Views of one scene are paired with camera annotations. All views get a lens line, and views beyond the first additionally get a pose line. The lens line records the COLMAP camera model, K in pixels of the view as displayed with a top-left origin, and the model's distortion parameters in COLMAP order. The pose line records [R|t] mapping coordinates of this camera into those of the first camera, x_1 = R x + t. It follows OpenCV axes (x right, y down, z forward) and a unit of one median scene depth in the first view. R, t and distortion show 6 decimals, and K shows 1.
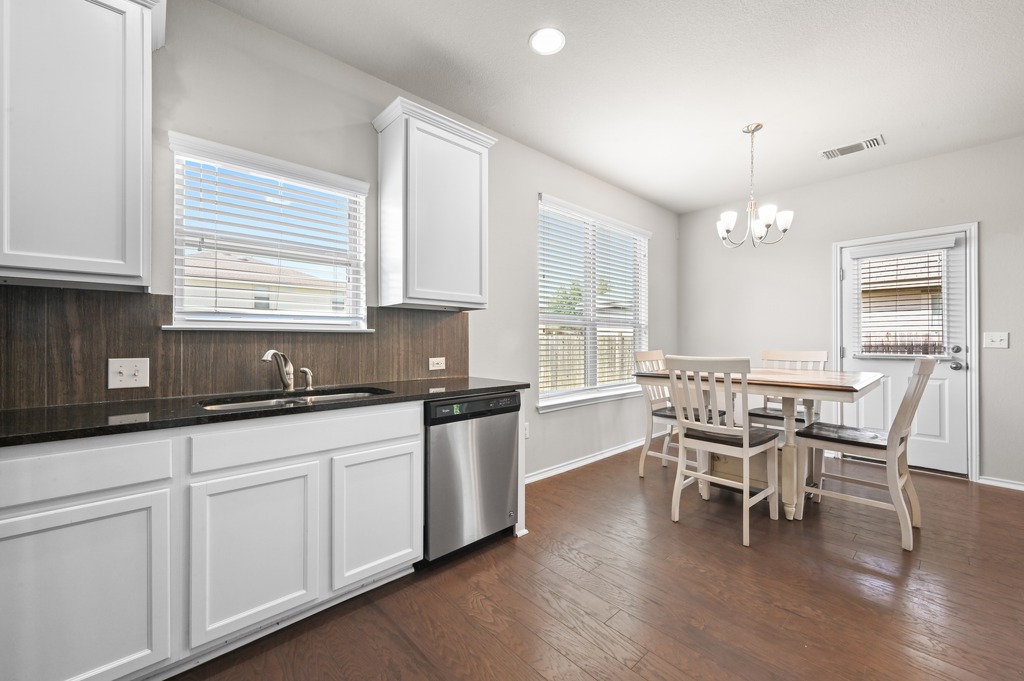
lens RADIAL K [[401.9, 0, 511.2], [0, 401.9, 337.0], [0, 0, 1]] dist [-0.002768, -0.000336]
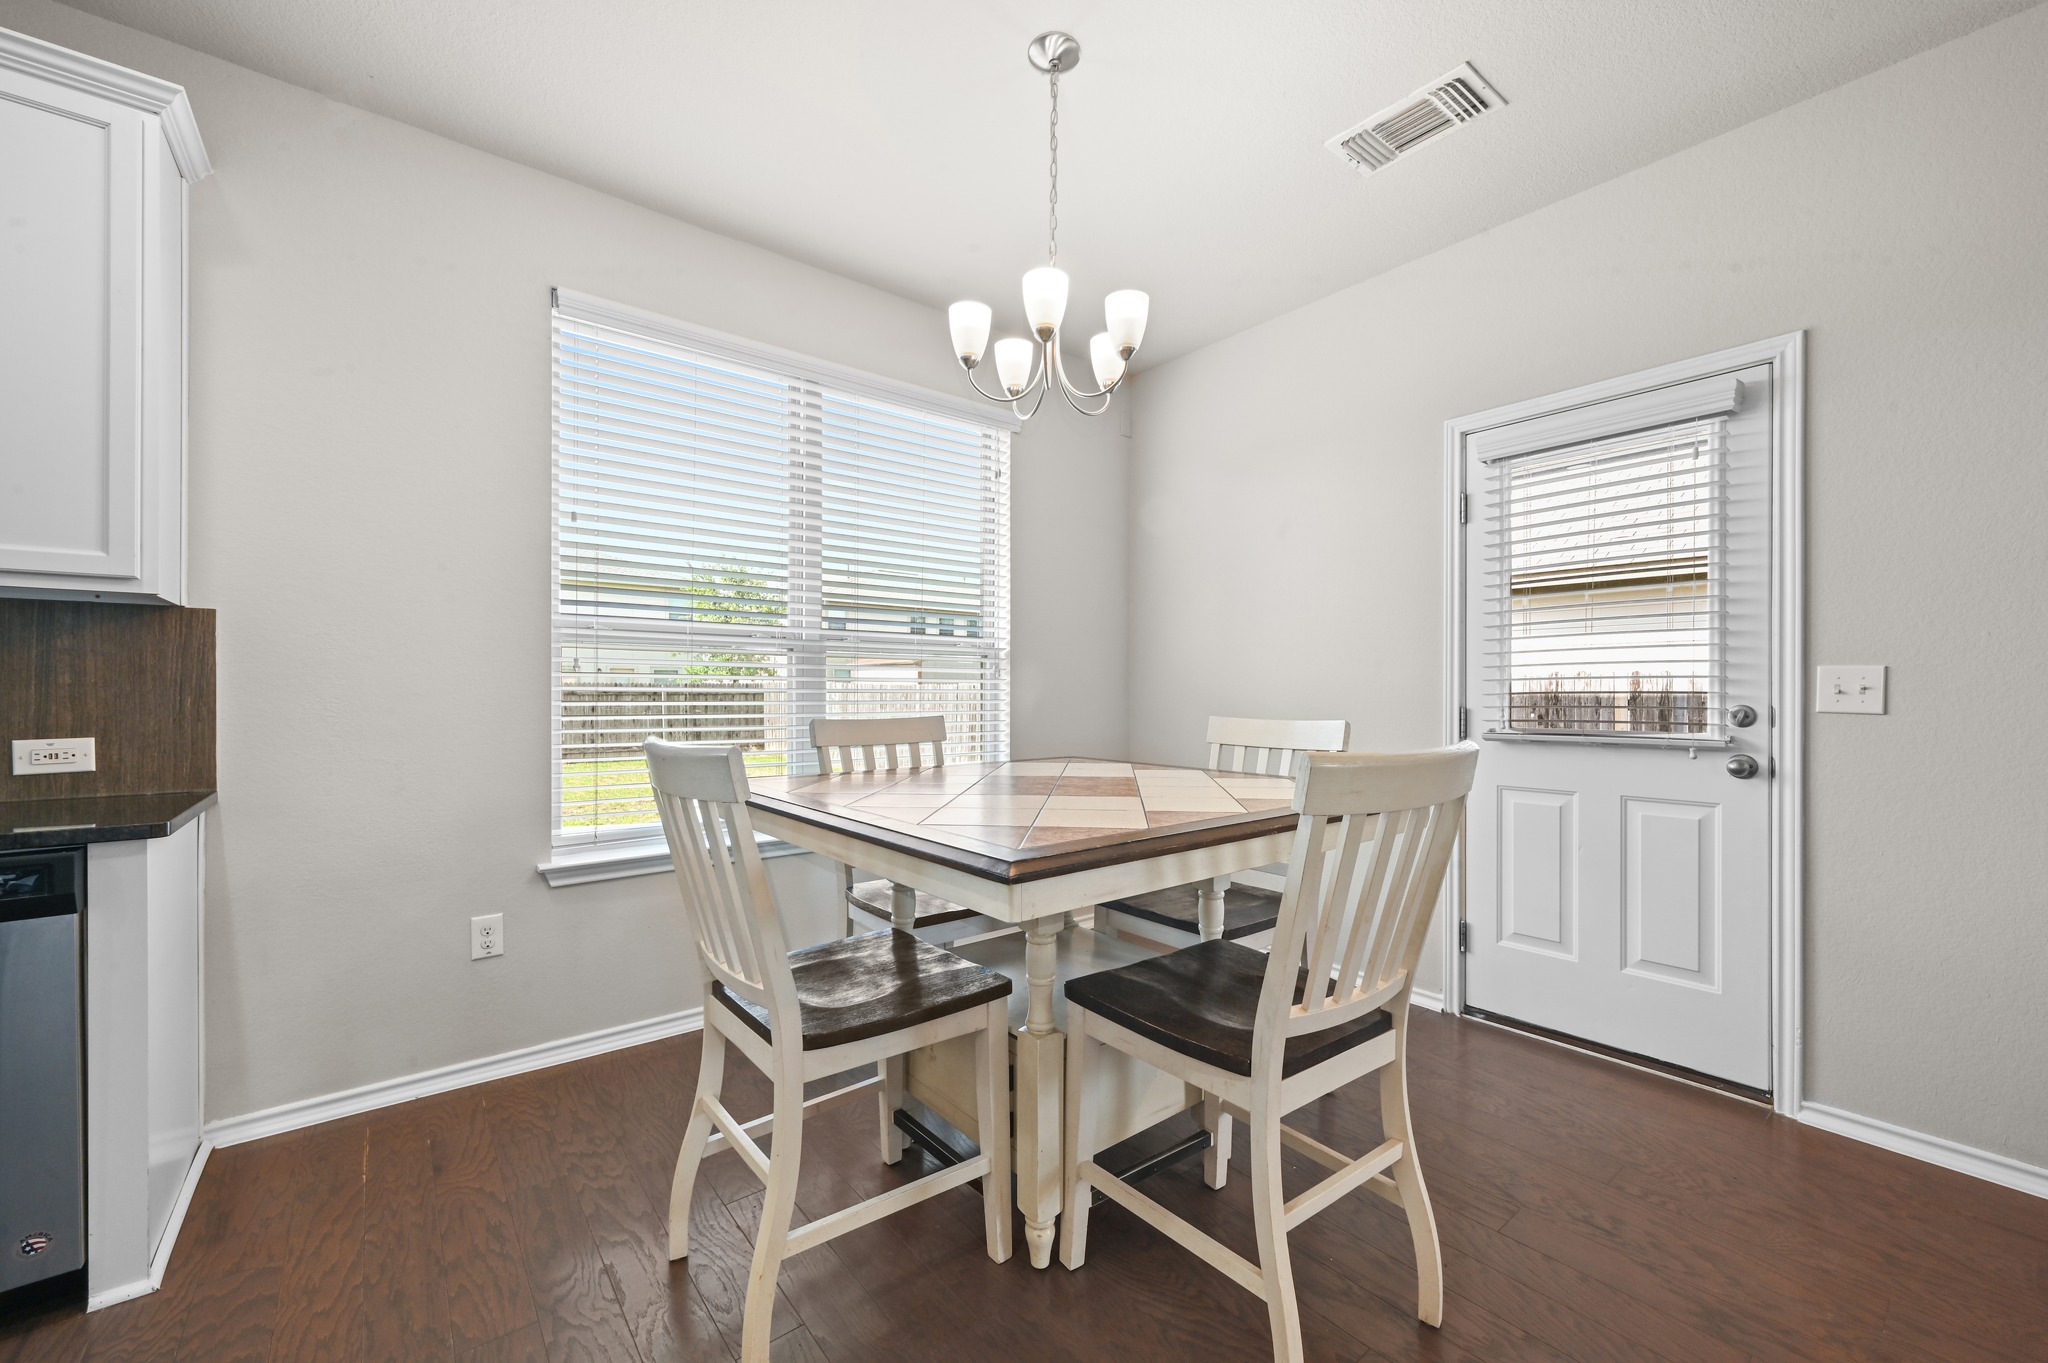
lens RADIAL K [[803.8, 0, 1042.9], [0, 803.8, 689.6], [0, 0, 1]] dist [-0.002768, -0.000336]
pose [[0.998267, 0.000383, -0.058854, 0.570340], [-0.000024, 0.999981, 0.006114, 0.004054], [0.058855, -0.006102, 0.998248, 0.297408]]
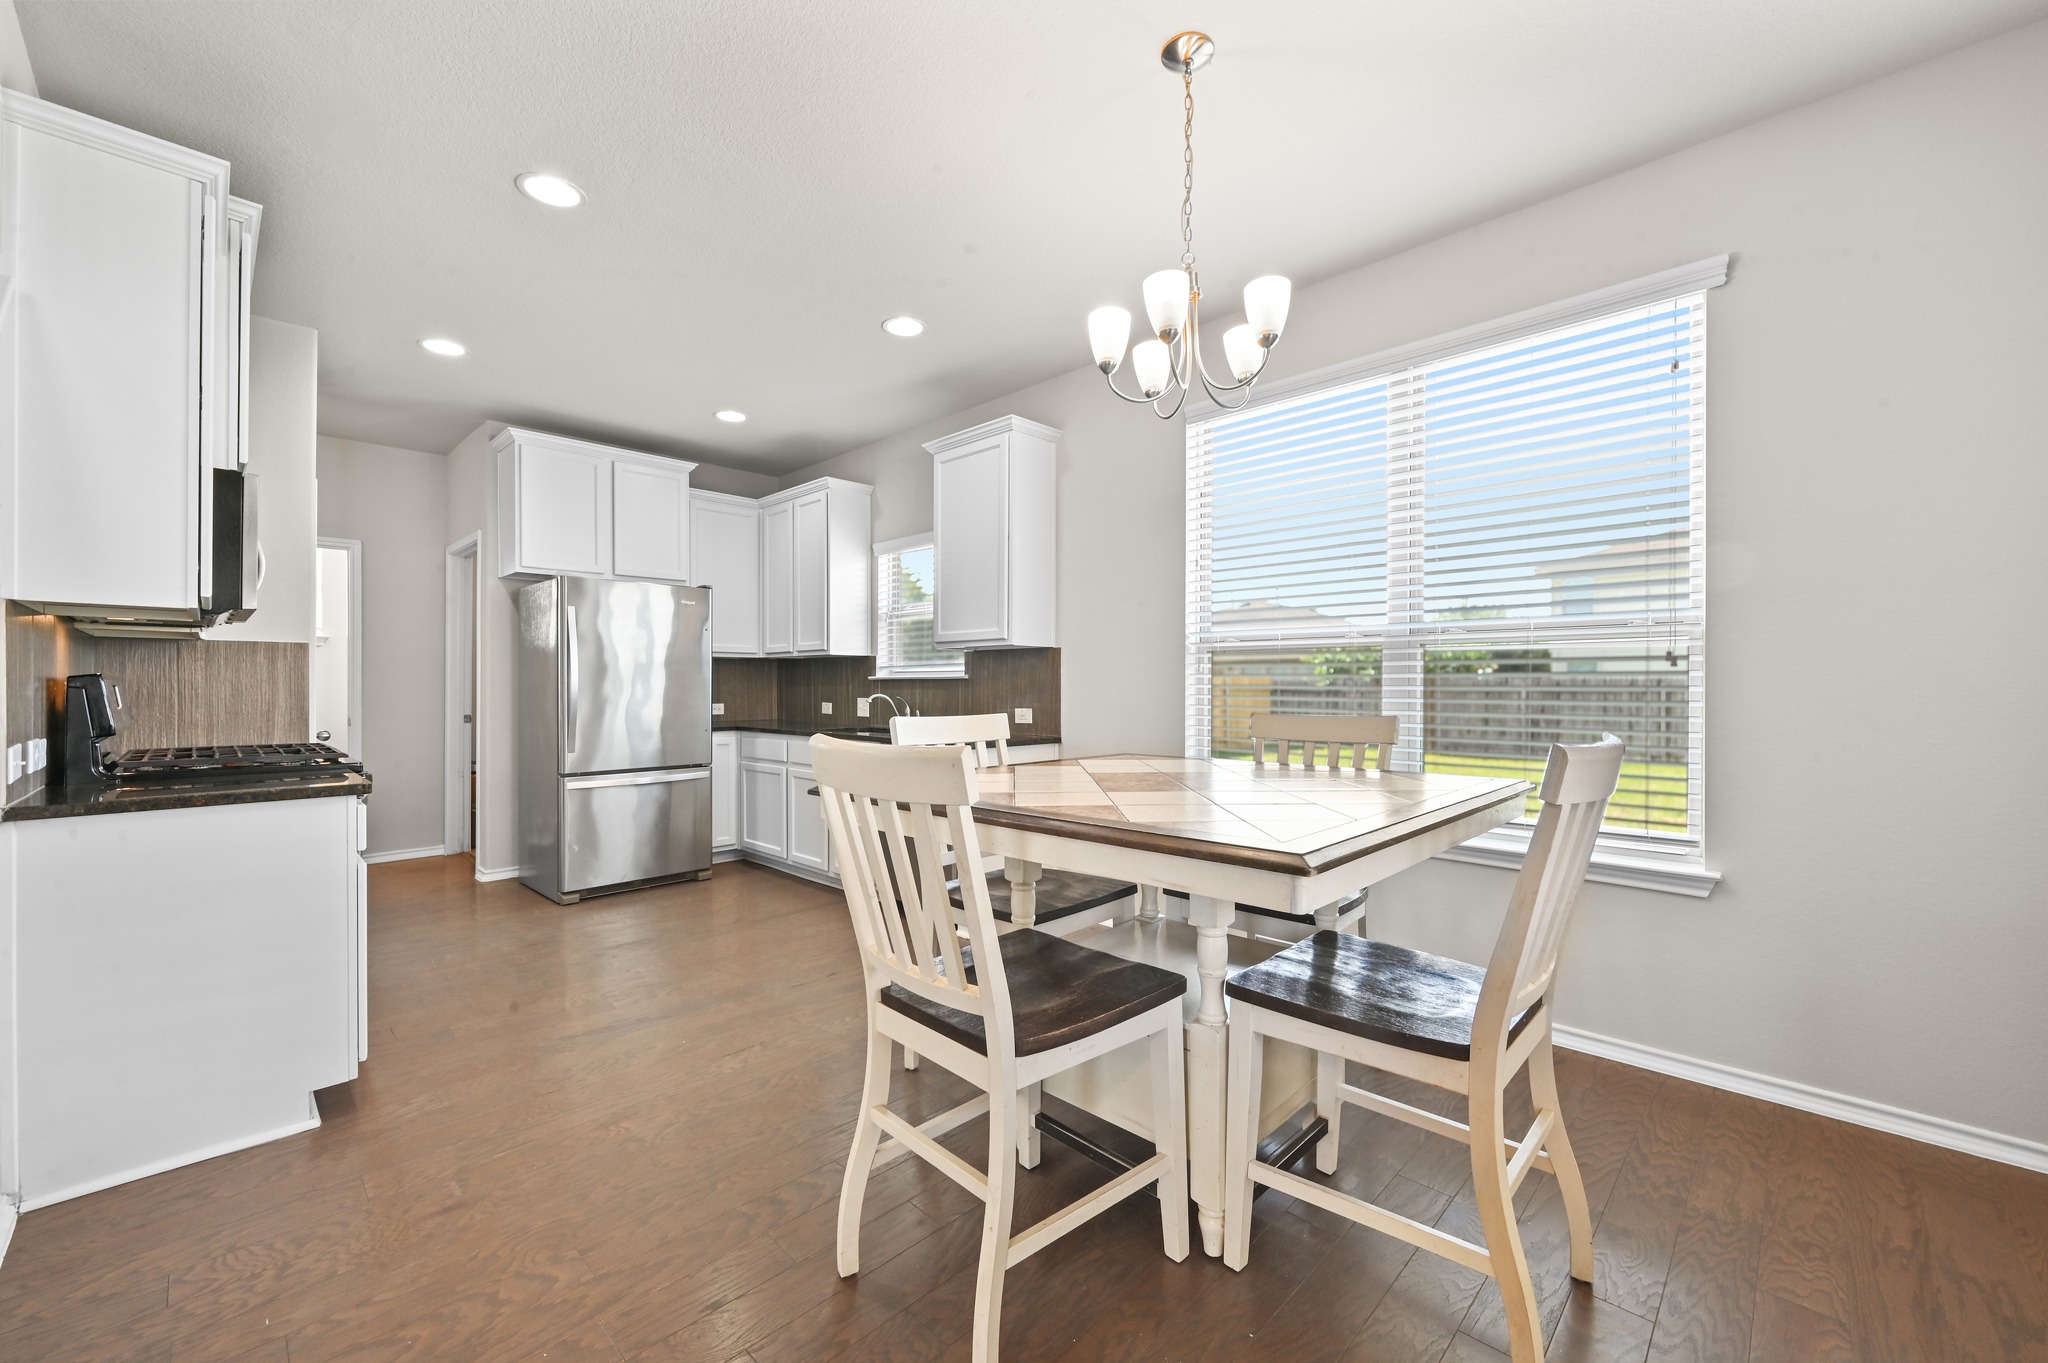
lens RADIAL K [[803.8, 0, 1031.2], [0, 803.8, 692.3], [0, 0, 1]] dist [-0.002768, -0.000336]
pose [[0.067201, 0.004942, -0.997727, 2.144394], [0.003244, 0.999981, 0.005171, 0.015403], [0.997734, -0.003584, 0.067183, 1.399526]]
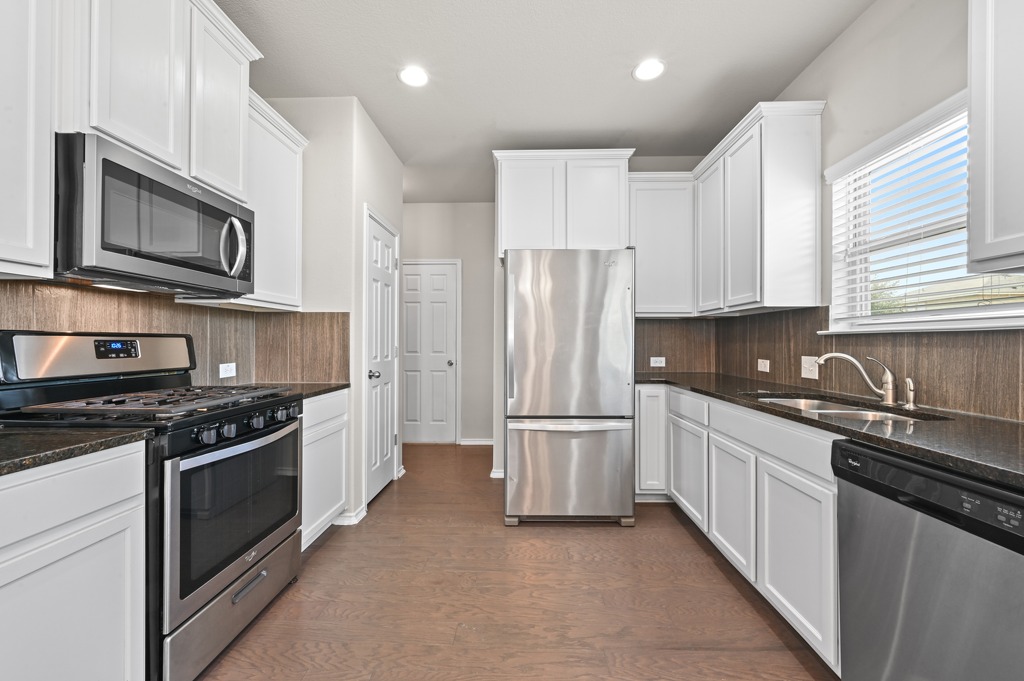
lens RADIAL K [[401.9, 0, 516.1], [0, 401.9, 341.0], [0, 0, 1]] dist [-0.002768, -0.000336]
pose [[-0.691638, -0.008140, -0.722199, 0.679605], [-0.001843, 0.999953, -0.009506, 0.015484], [0.722242, -0.005244, -0.691620, 1.183187]]
